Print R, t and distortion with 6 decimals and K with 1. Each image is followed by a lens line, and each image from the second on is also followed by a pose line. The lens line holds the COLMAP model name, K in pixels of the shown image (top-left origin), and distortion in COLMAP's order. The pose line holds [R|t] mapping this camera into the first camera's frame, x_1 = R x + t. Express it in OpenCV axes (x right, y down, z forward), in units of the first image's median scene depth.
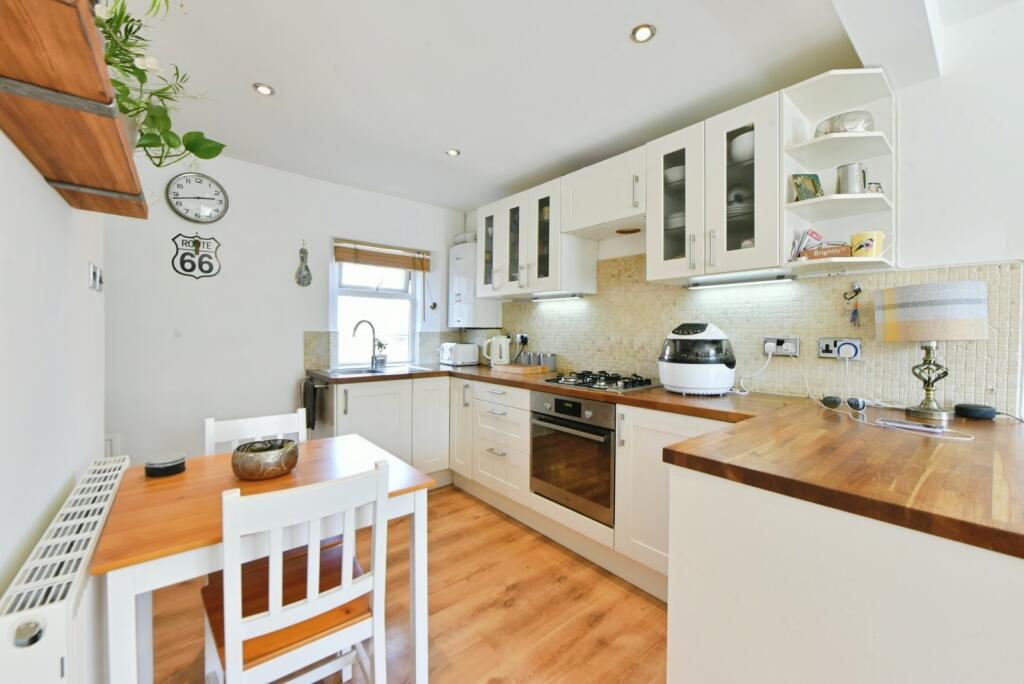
lens RADIAL K [[408.7, 0, 534.4], [0, 408.7, 352.5], [0, 0, 1]] dist [-0.008347, -0.000527]
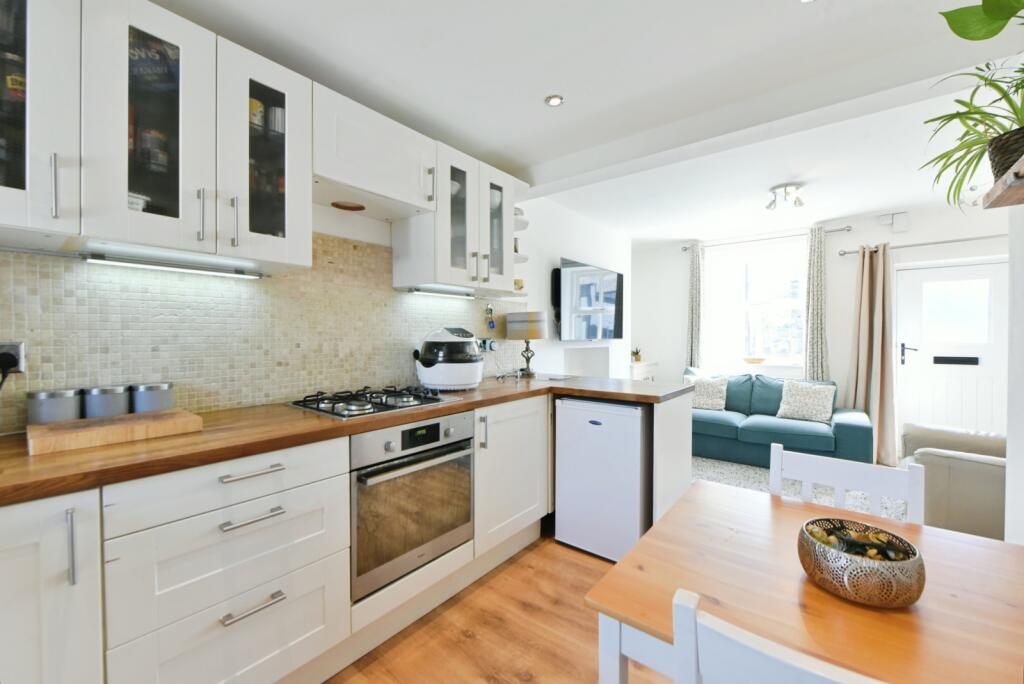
lens RADIAL K [[408.7, 0, 516.8], [0, 408.7, 351.1], [0, 0, 1]] dist [-0.008347, -0.000527]
pose [[-0.179216, -0.048062, 0.982635, -0.604469], [0.046743, 0.997262, 0.057302, -0.050637], [-0.982699, 0.056201, -0.176479, 0.833680]]
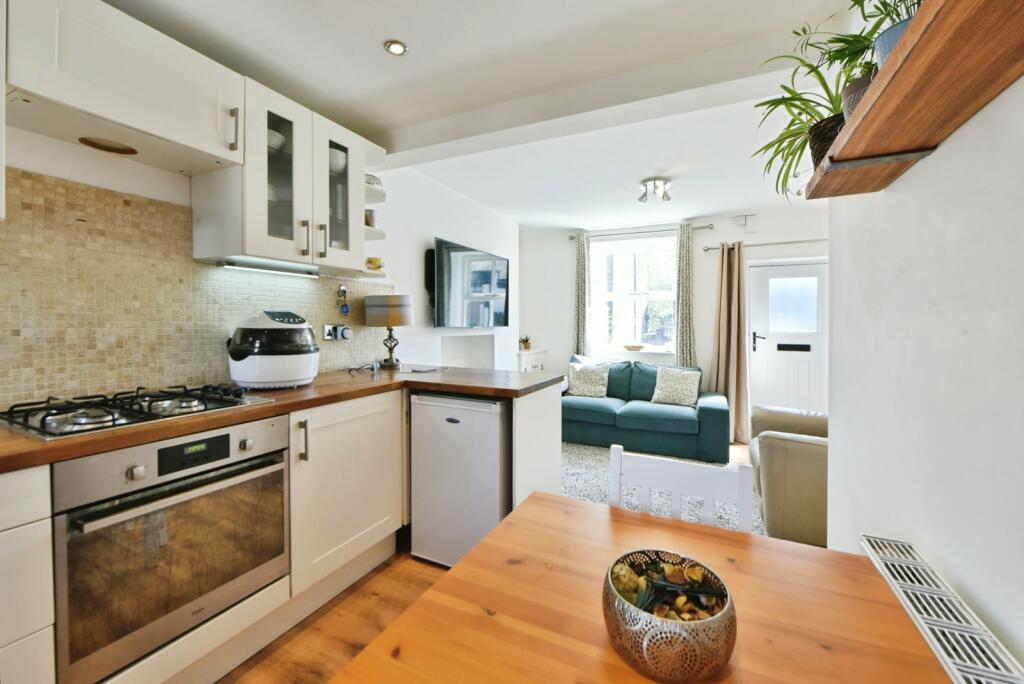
lens RADIAL K [[408.7, 0, 518.0], [0, 408.7, 334.2], [0, 0, 1]] dist [-0.008347, -0.000527]
pose [[-0.393509, -0.039960, 0.918452, -0.537286], [0.031544, 0.997880, 0.056930, -0.044002], [-0.918779, 0.051374, -0.391414, 0.700638]]
